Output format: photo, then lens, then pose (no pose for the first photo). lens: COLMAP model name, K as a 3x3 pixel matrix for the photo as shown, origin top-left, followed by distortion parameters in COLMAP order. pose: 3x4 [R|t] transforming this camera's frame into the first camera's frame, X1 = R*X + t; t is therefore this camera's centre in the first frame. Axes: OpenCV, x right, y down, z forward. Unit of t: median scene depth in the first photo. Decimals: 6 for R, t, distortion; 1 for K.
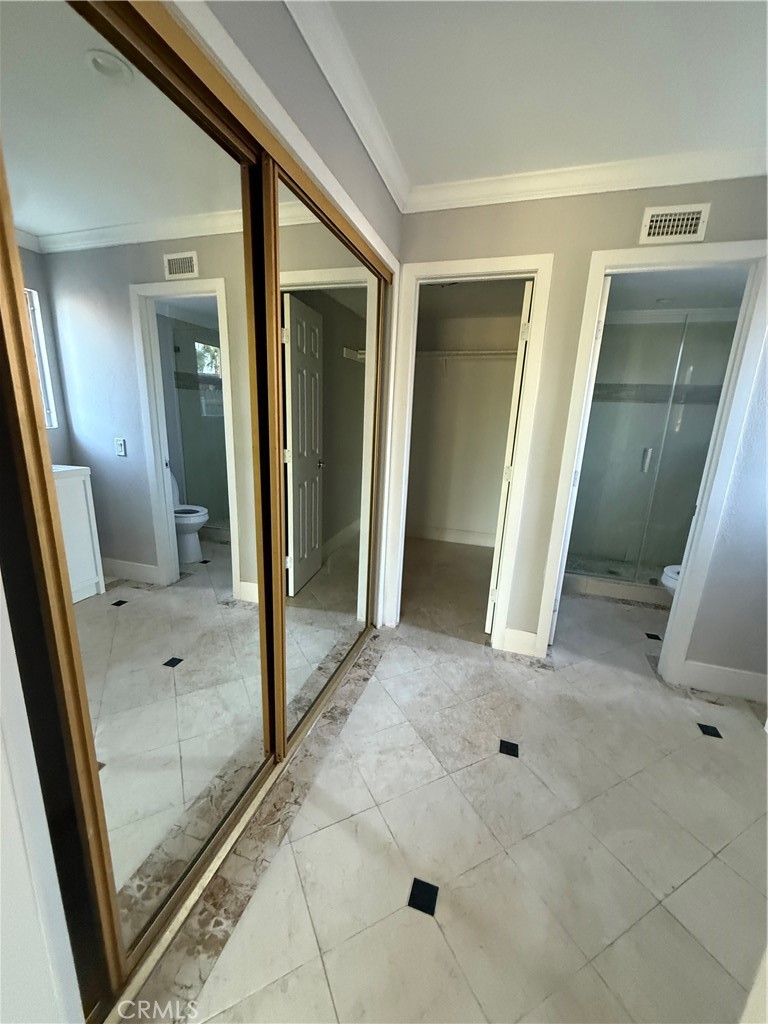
lens RADIAL K [[409.5, 0, 382.8], [0, 409.5, 512.8], [0, 0, 1]] dist [-0.001646, 0.000956]
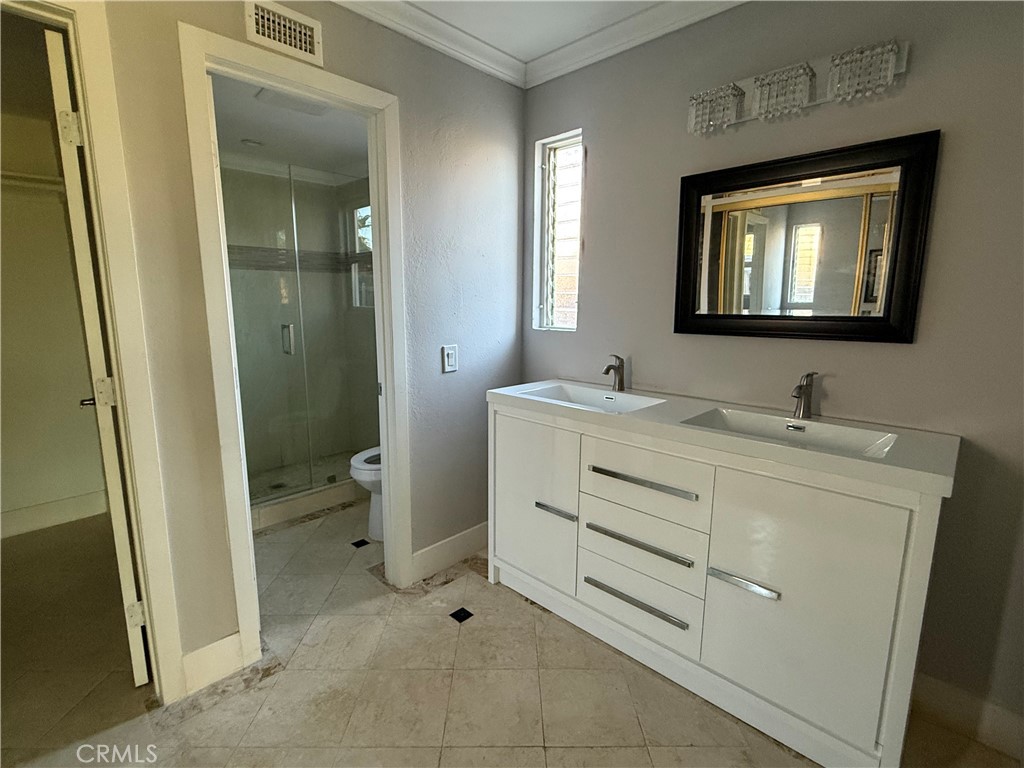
lens RADIAL K [[491.3, 0, 511.3], [0, 491.3, 381.1], [0, 0, 1]] dist [0.004877, 0.000573]
pose [[0.449307, -0.185646, 0.873876, -0.020750], [0.228624, 0.969492, 0.088411, -0.044534], [-0.863629, 0.160066, 0.478042, 0.240104]]
